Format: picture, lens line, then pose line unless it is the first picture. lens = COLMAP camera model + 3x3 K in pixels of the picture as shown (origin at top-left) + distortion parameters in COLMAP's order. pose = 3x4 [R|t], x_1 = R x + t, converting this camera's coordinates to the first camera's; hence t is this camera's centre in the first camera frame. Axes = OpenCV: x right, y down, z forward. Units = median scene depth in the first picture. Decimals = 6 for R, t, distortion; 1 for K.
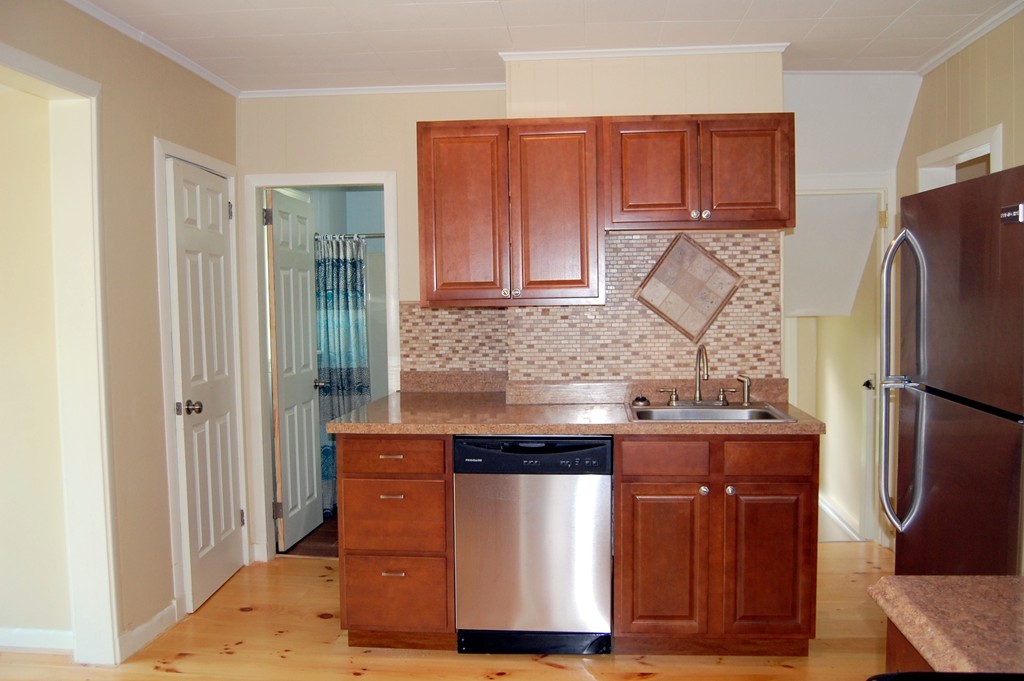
lens RADIAL K [[858.7, 0, 512.0], [0, 858.7, 340.5], [0, 0, 1]] dist [-0.081027, 0.013416]
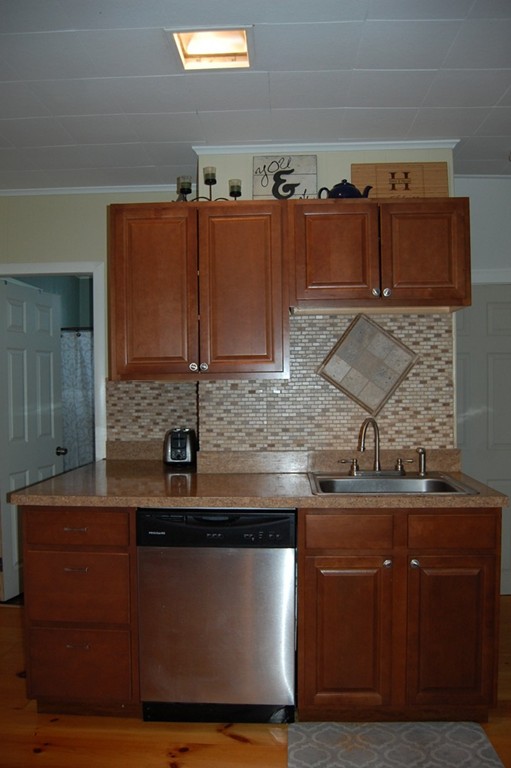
lens RADIAL K [[597.9, 0, 253.9], [0, 597.9, 392.4], [0, 0, 1]] dist [-0.081553, 0.000583]
pose [[0.999137, 0.004411, 0.041304, 0.033345], [-0.002876, 0.999306, -0.037141, 0.001360], [-0.041439, 0.036990, 0.998456, 0.263440]]
